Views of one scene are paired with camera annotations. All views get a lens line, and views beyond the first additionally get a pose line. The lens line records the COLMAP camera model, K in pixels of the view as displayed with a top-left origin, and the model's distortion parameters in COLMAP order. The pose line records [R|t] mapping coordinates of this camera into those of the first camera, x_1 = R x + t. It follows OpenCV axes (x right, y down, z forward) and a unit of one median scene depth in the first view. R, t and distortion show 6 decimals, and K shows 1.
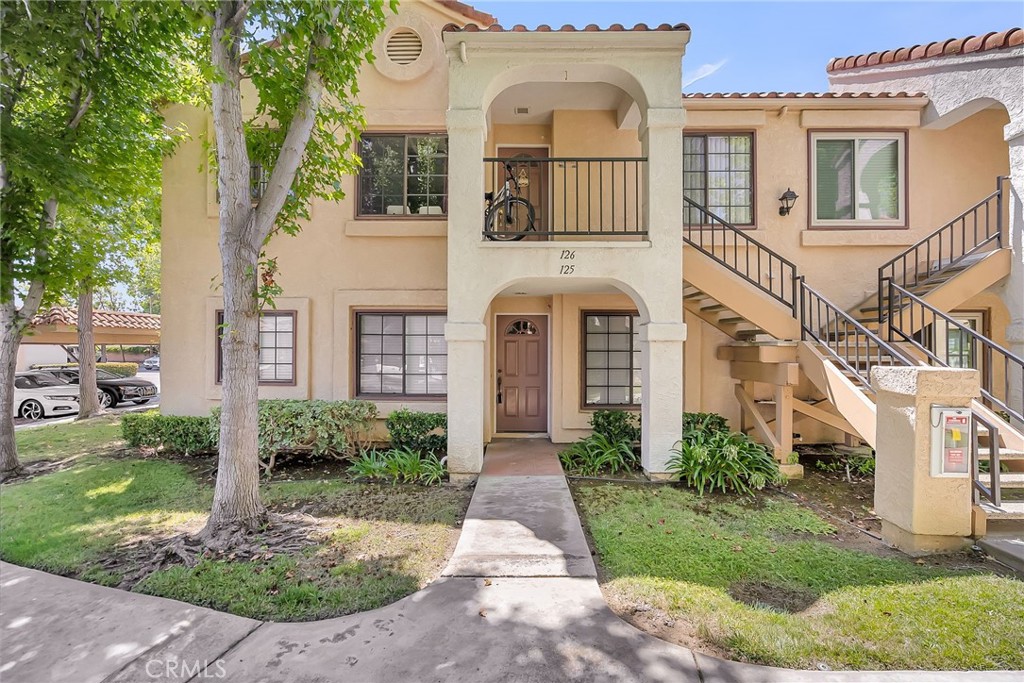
lens RADIAL K [[470.7, 0, 512.0], [0, 470.7, 341.5], [0, 0, 1]] dist [-0.001169, -0.000017]
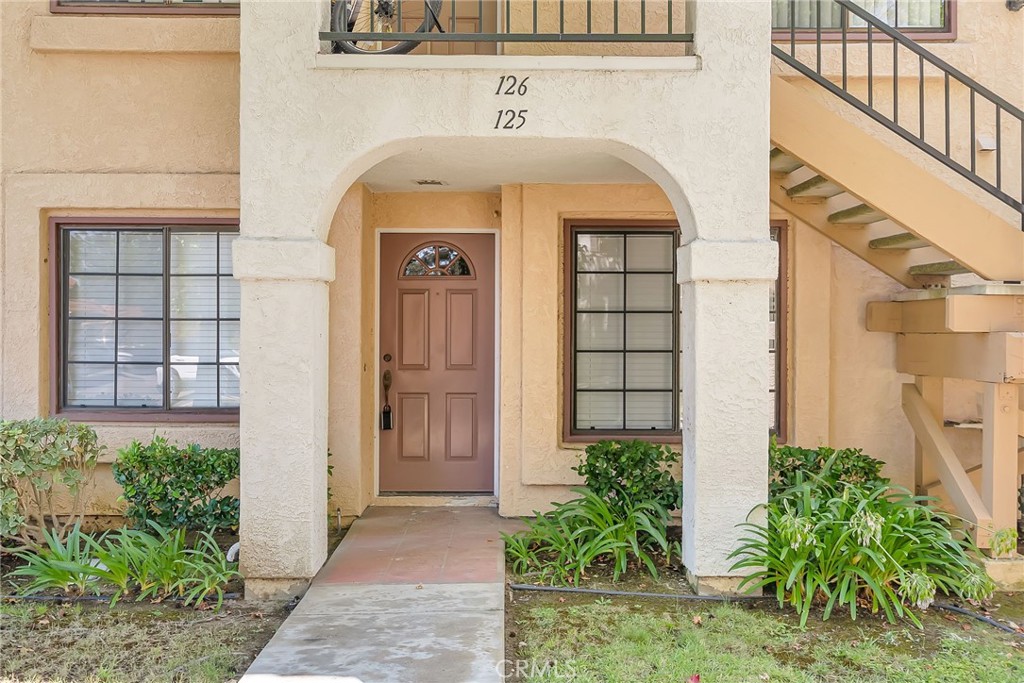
lens RADIAL K [[1022.5, 0, 511.0], [0, 1022.5, 326.3], [0, 0, 1]] dist [0.017668, -0.001779]
pose [[0.999813, 0.001982, 0.019216, 0.093374], [-0.002091, 0.999982, 0.005646, 0.034505], [-0.019204, -0.005685, 0.999799, 0.033908]]
